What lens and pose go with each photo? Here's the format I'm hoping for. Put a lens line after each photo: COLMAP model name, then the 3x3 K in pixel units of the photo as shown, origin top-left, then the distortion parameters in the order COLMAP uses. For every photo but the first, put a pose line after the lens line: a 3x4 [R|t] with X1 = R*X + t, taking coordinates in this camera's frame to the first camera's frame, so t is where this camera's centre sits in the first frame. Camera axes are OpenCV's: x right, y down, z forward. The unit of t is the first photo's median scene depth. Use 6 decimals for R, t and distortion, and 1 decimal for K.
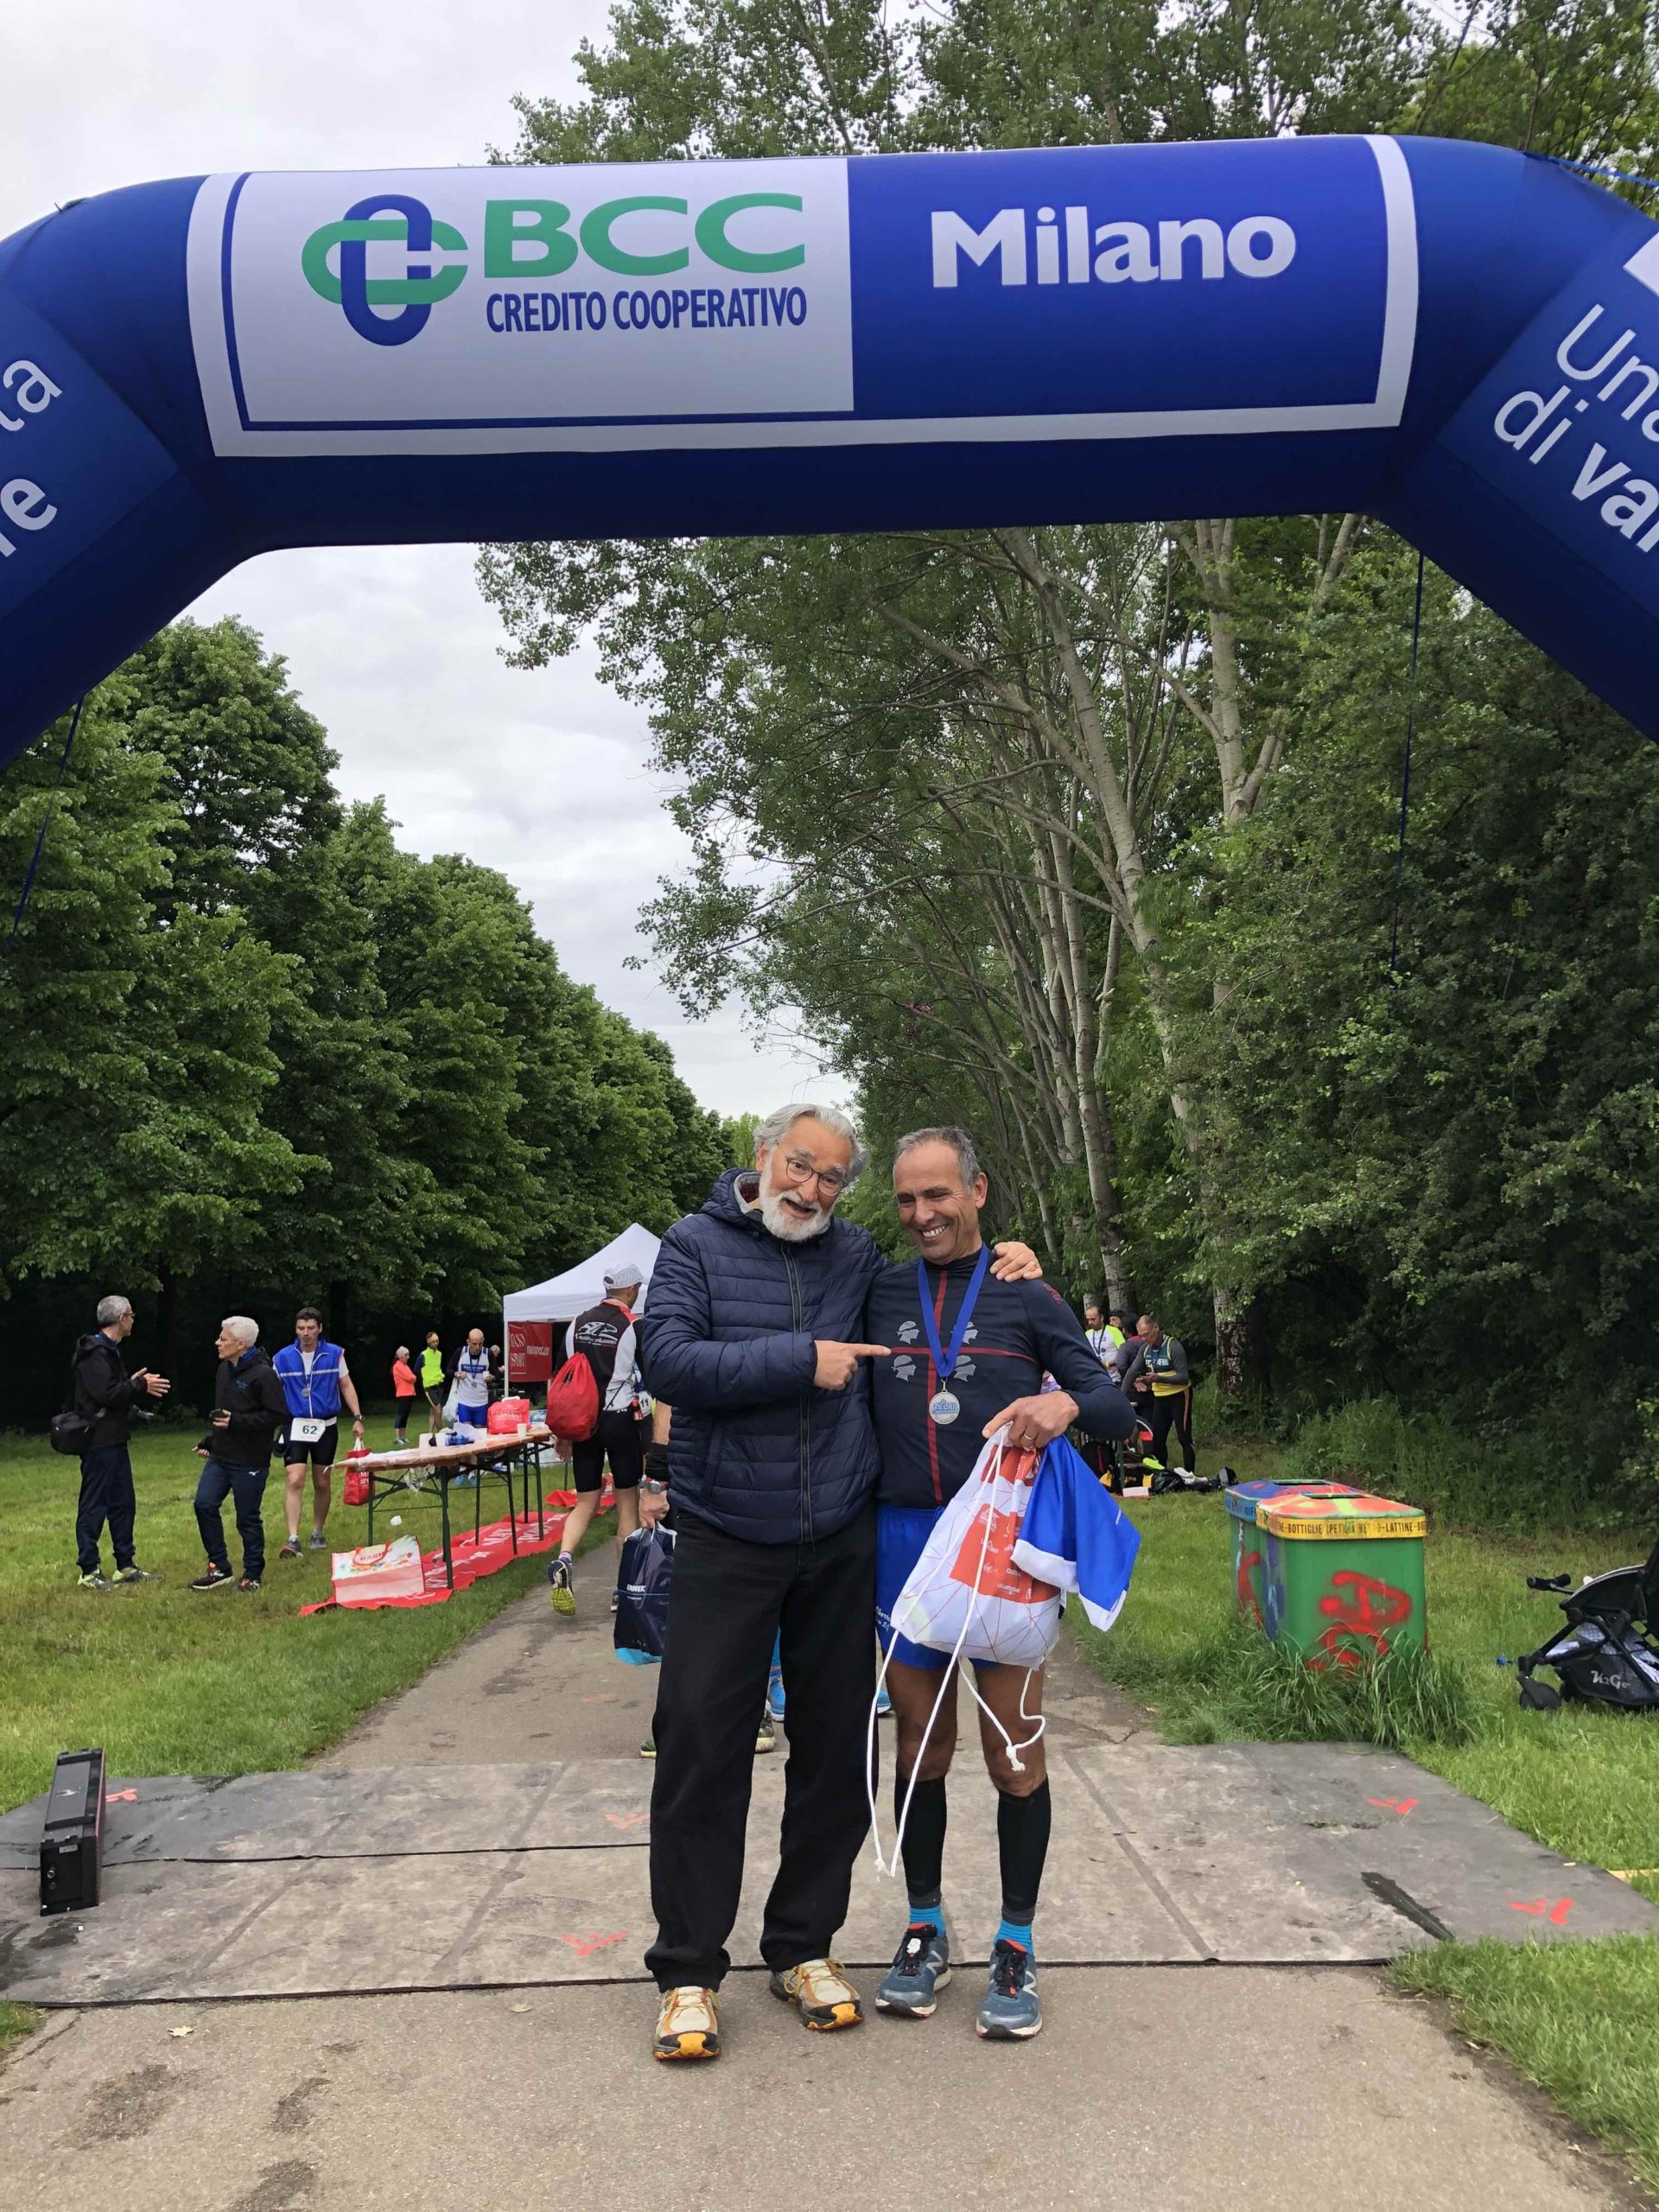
lens RADIAL K [[1862.1, 0, 828.0], [0, 1862.1, 1030.5], [0, 0, 1]] dist [-0.006996, 0.059865]
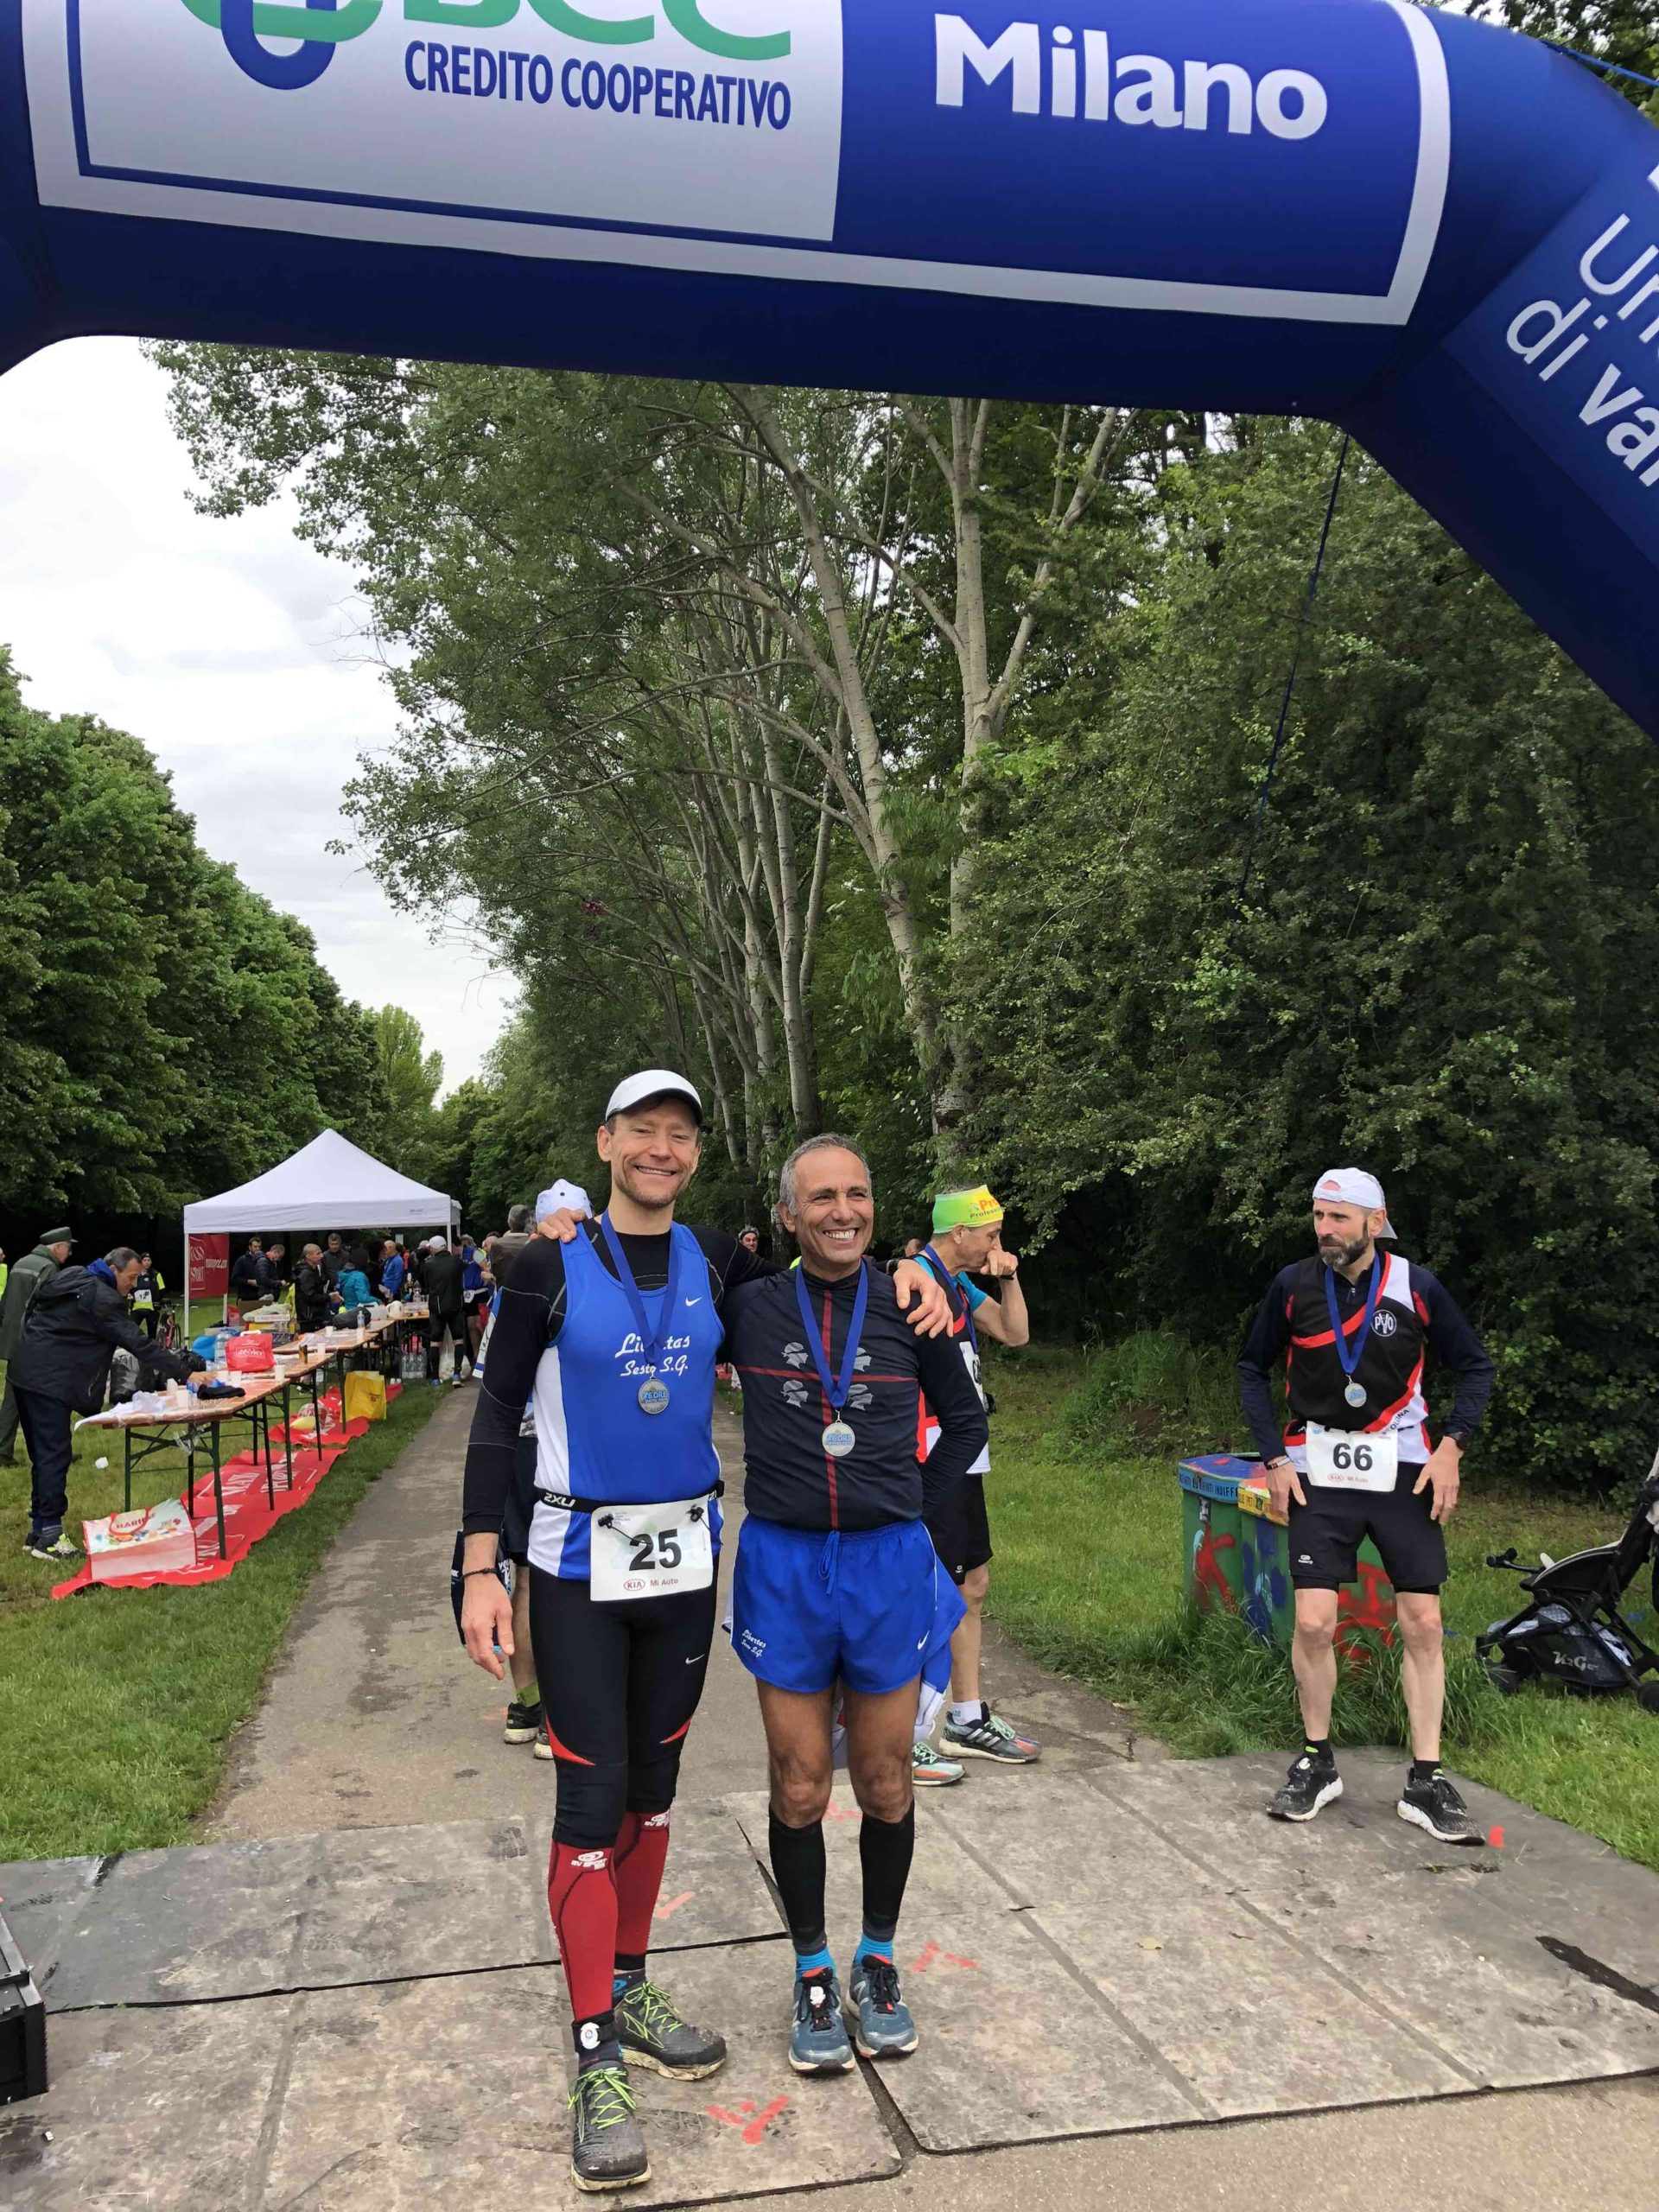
lens RADIAL K [[1862.1, 0, 828.0], [0, 1862.1, 1030.5], [0, 0, 1]] dist [-0.006996, 0.059865]
pose [[0.979463, 0.031423, 0.199161, -0.101563], [-0.042326, 0.997816, 0.050722, -0.006613], [-0.197132, -0.058110, 0.978653, 0.089300]]
